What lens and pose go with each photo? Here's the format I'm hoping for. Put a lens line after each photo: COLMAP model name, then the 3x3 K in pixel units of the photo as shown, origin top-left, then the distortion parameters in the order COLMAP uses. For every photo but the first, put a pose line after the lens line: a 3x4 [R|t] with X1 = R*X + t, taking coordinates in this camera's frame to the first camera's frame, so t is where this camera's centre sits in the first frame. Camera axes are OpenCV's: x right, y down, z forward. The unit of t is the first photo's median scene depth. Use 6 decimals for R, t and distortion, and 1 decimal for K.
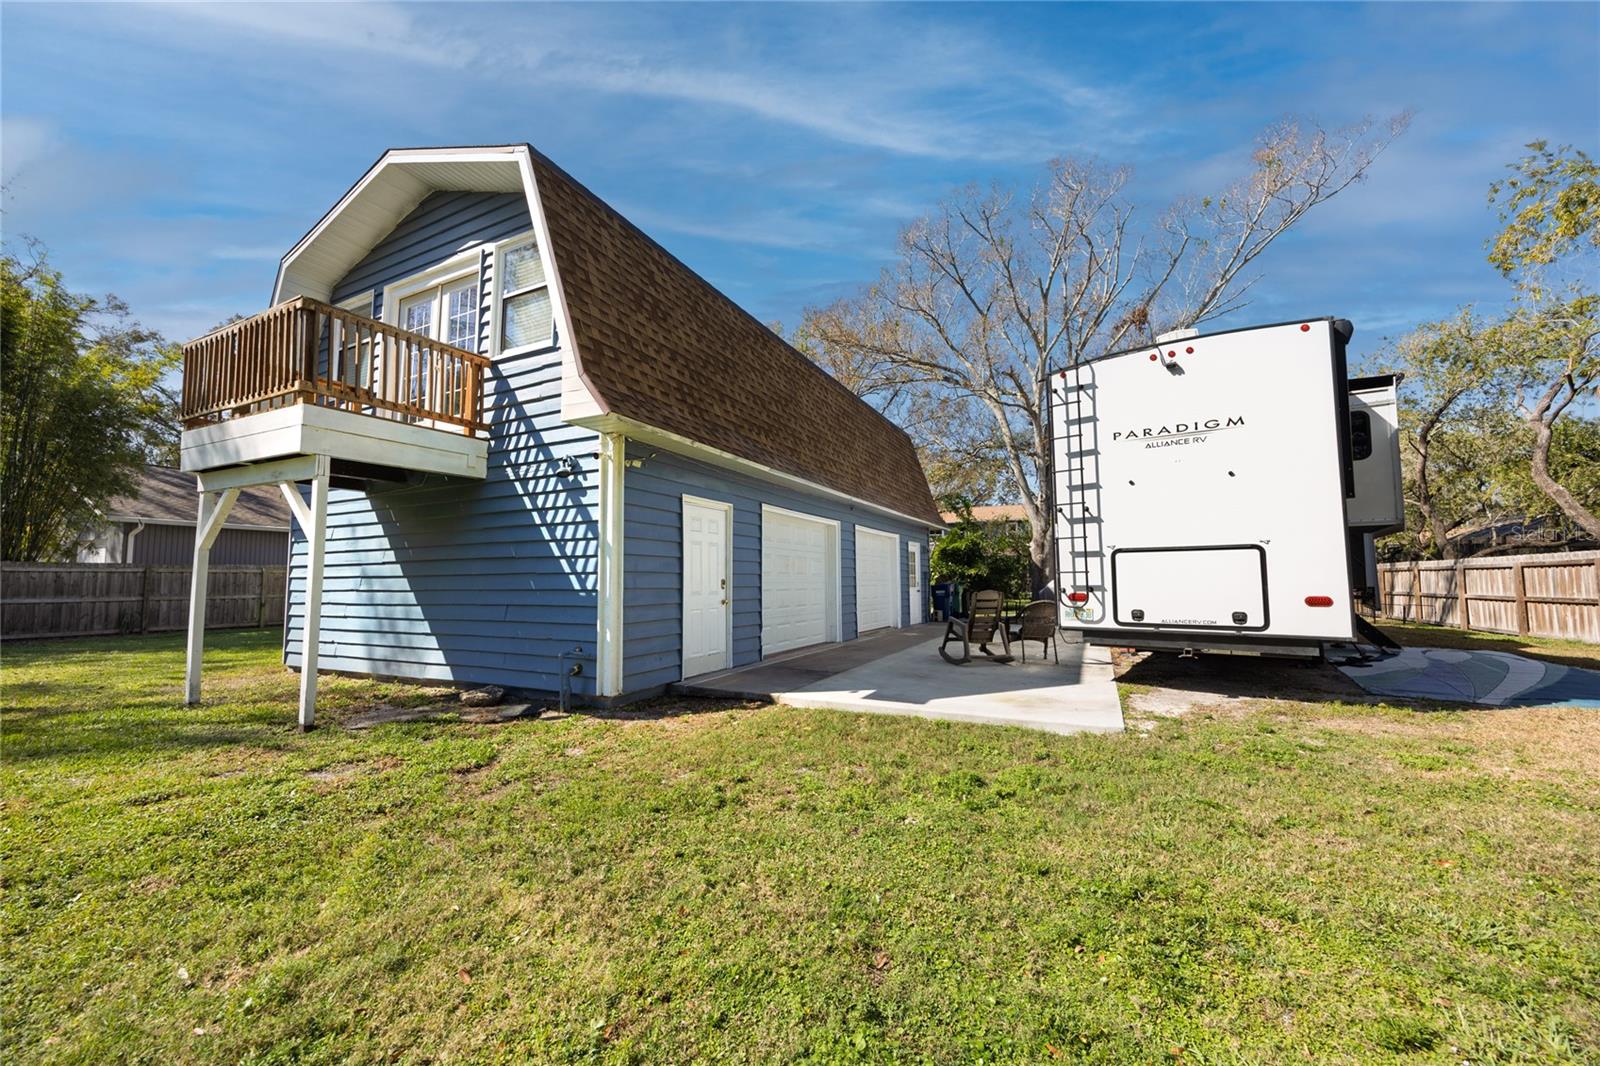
lens RADIAL K [[583.6, 0, 800.0], [0, 583.6, 533.0], [0, 0, 1]] dist [0.011252, 0.000060]
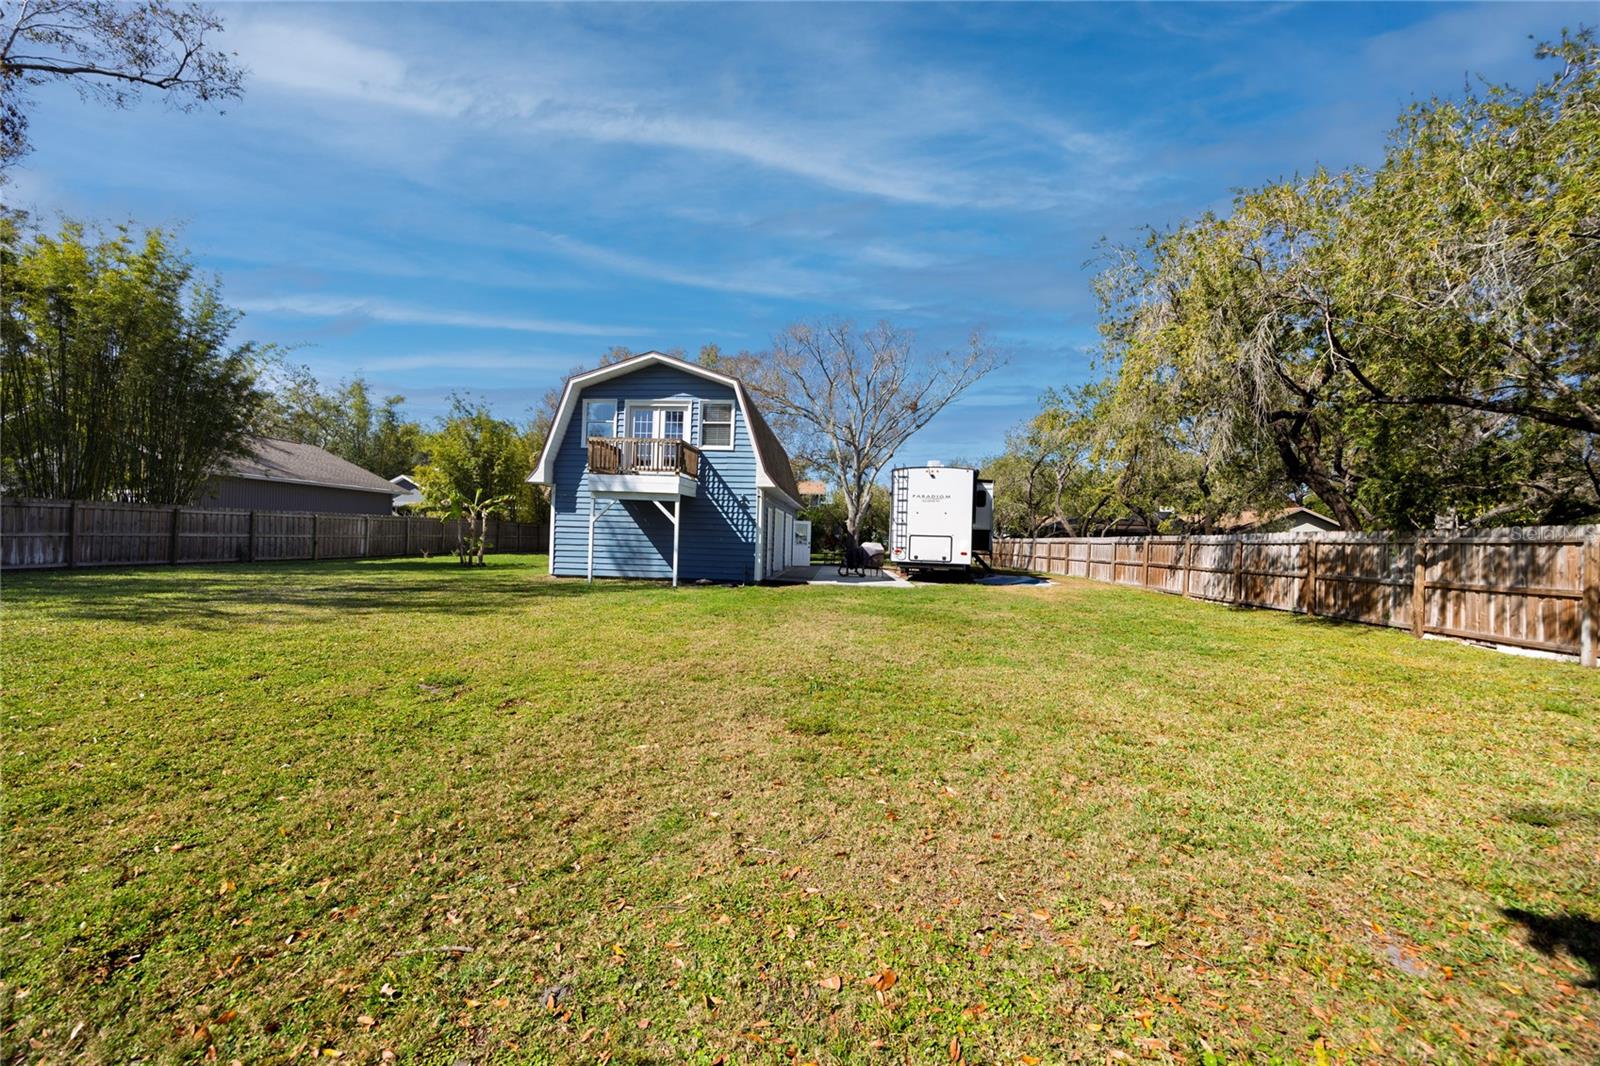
lens RADIAL K [[583.6, 0, 800.0], [0, 583.6, 533.0], [0, 0, 1]] dist [0.011252, 0.000060]
pose [[0.926229, 0.036924, 0.375148, -1.072166], [-0.065883, 0.995730, 0.064656, -0.134222], [-0.371159, -0.084602, 0.924707, -1.496069]]
